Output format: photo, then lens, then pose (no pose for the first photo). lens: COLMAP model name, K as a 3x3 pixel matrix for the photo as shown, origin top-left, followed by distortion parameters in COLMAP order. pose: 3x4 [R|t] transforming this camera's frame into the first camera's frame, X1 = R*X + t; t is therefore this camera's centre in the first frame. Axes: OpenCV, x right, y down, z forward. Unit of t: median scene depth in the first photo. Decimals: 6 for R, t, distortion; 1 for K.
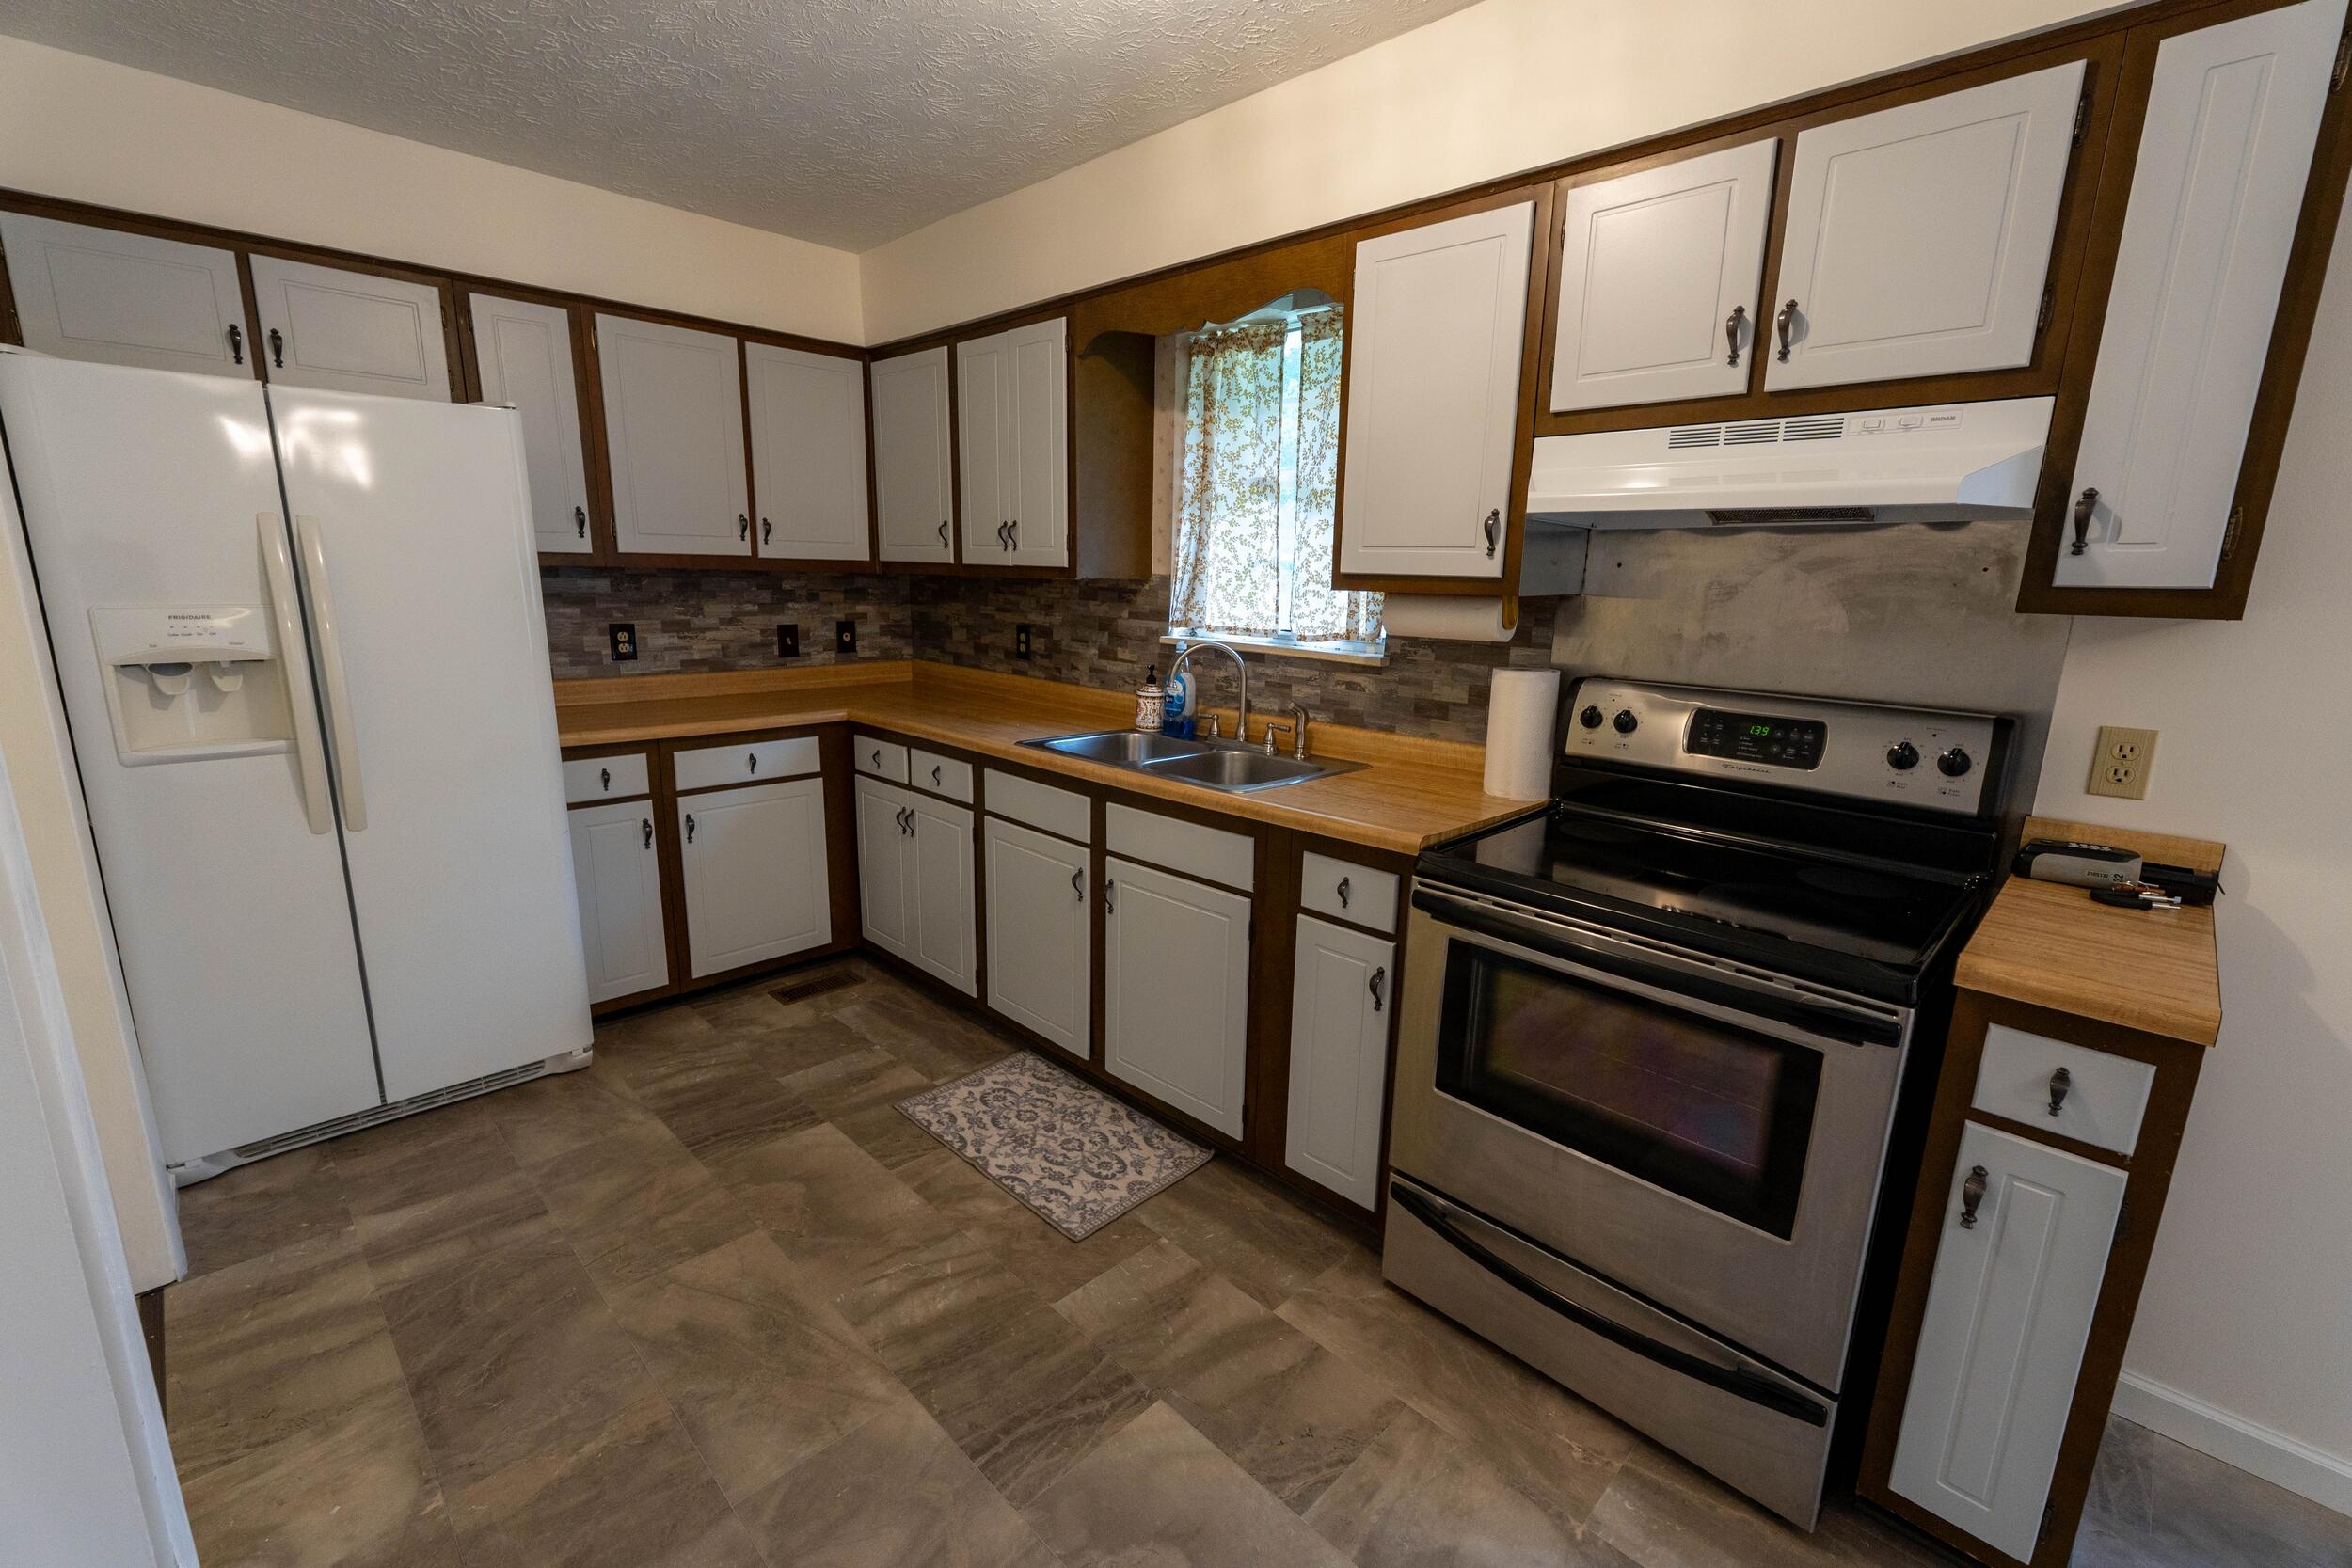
lens RADIAL K [[993.4, 0, 1176.0], [0, 993.4, 784.2], [0, 0, 1]] dist [0.003978, 0.001382]
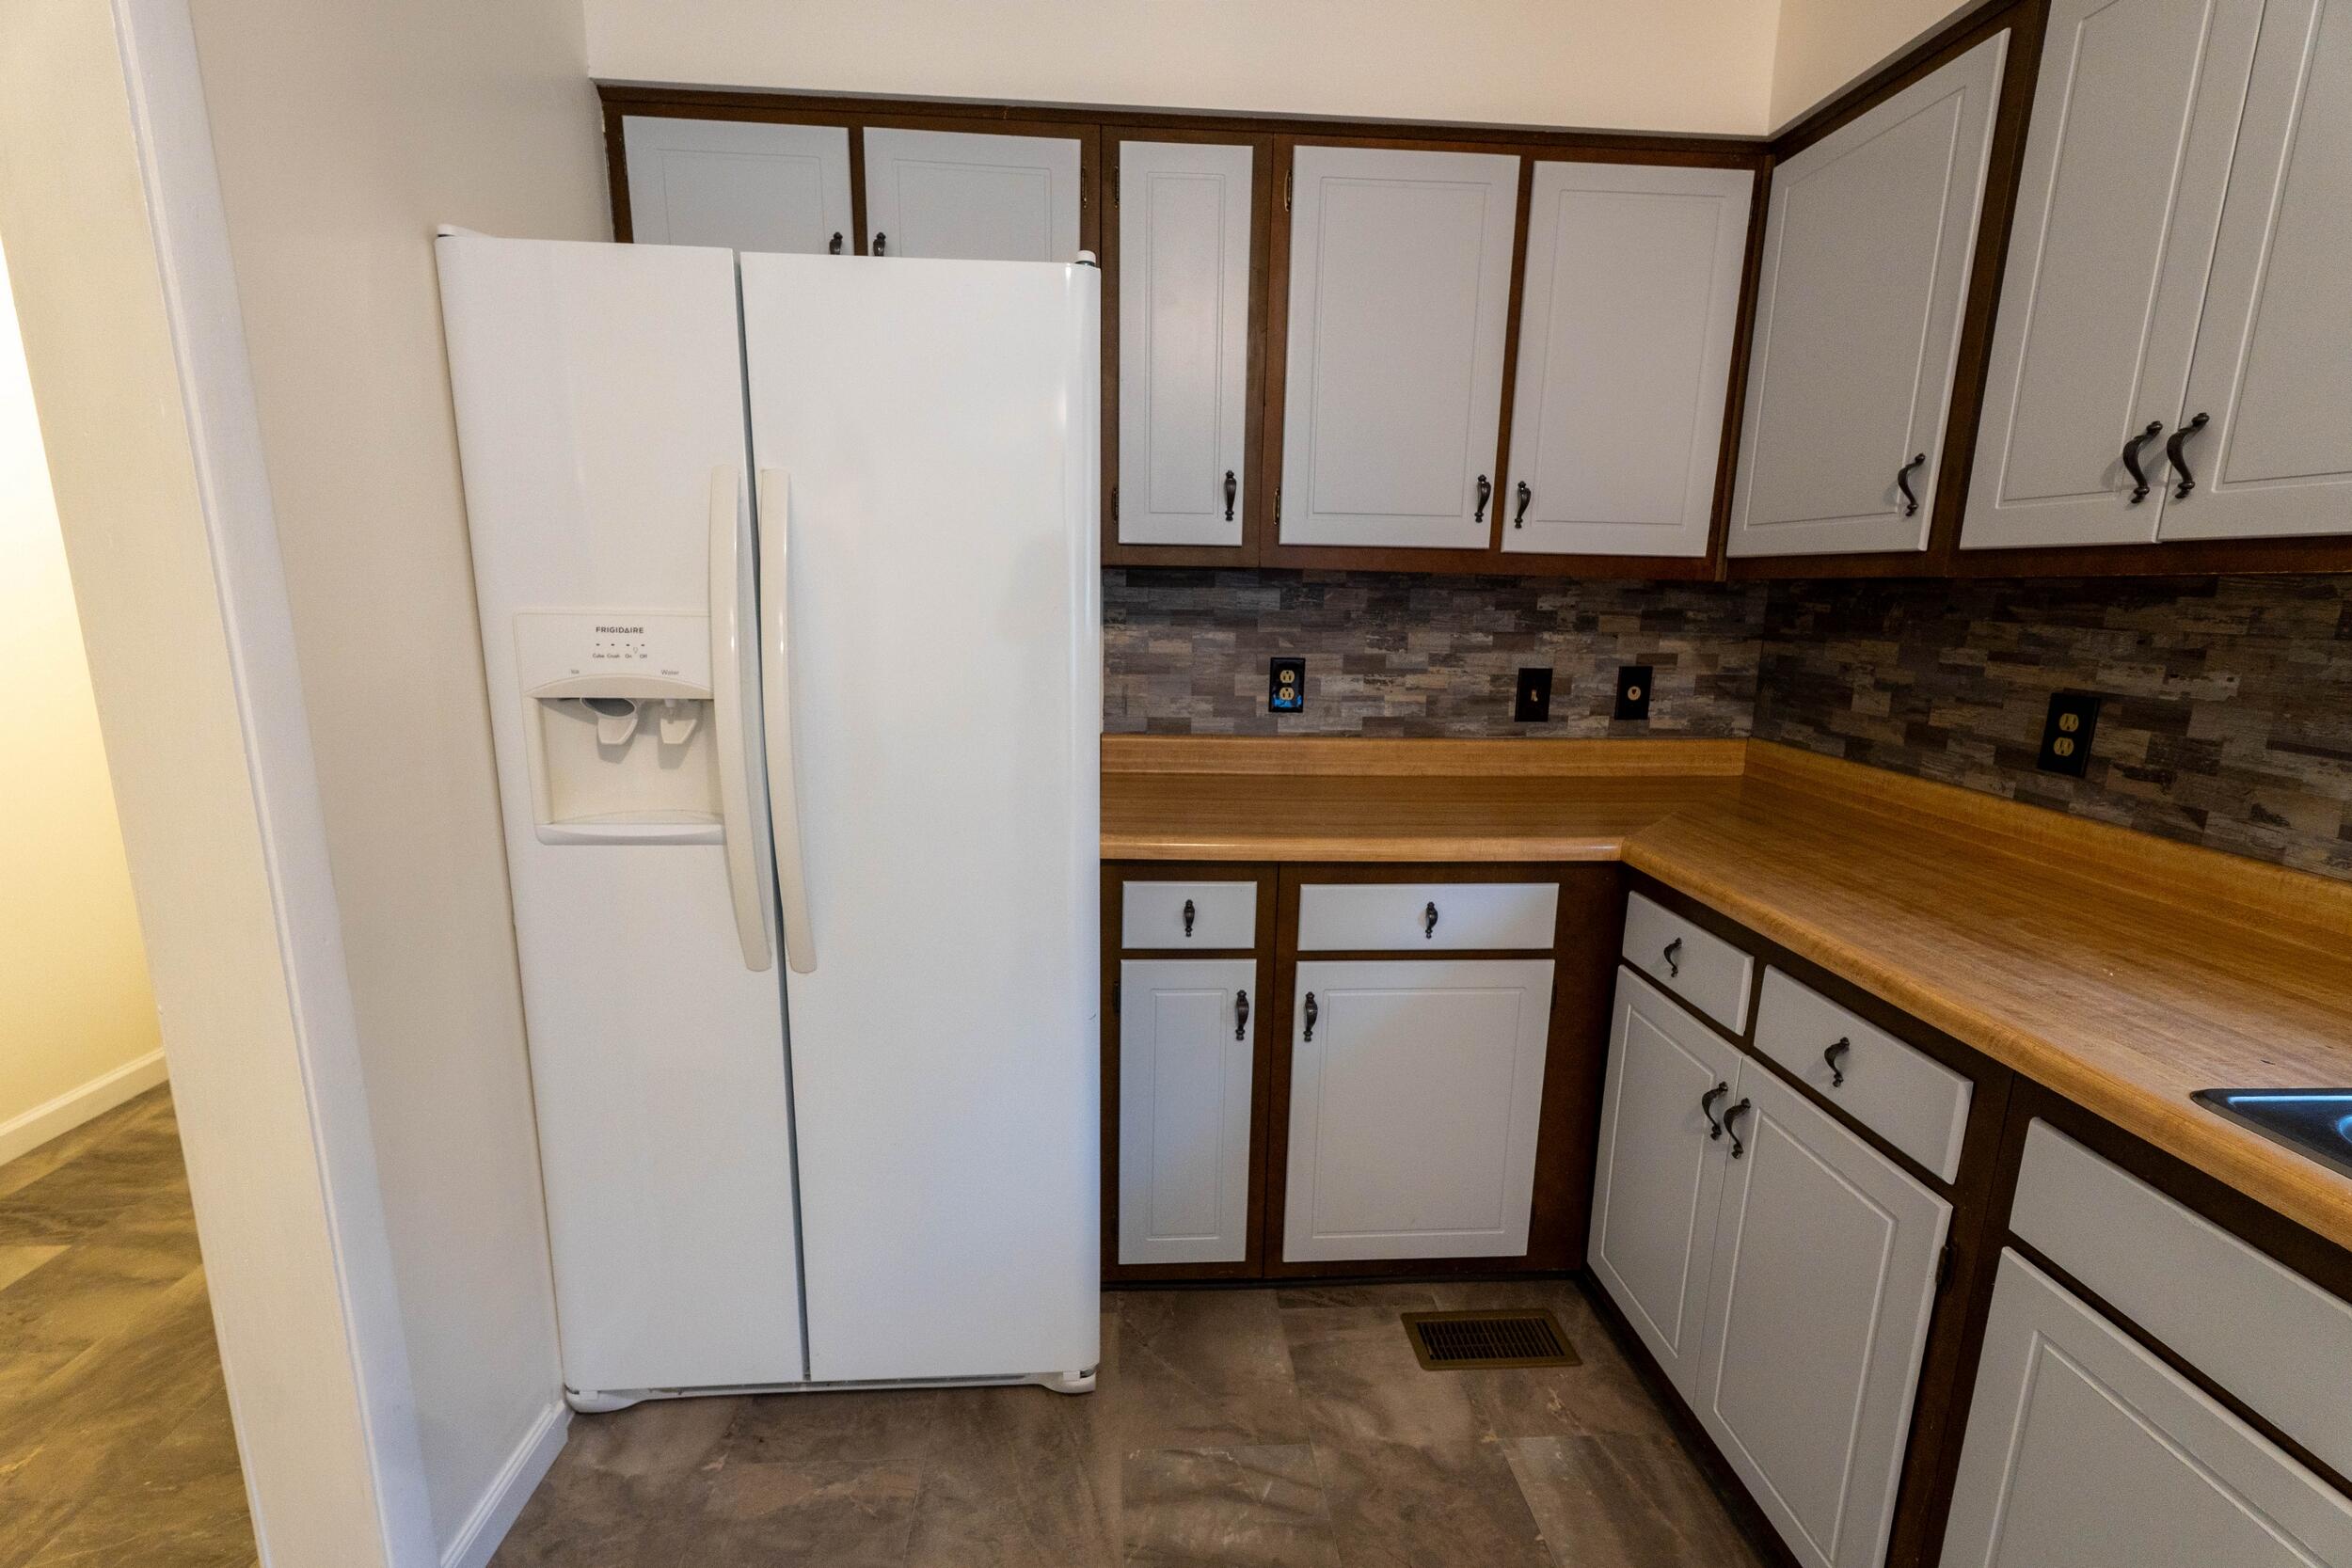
lens RADIAL K [[993.4, 0, 1172.9], [0, 993.4, 782.8], [0, 0, 1]] dist [0.003978, 0.001382]
pose [[0.747247, 0.120861, -0.653463, -0.176628], [-0.143445, 0.989476, 0.018977, -0.082855], [0.648880, 0.079556, 0.756720, 0.469276]]
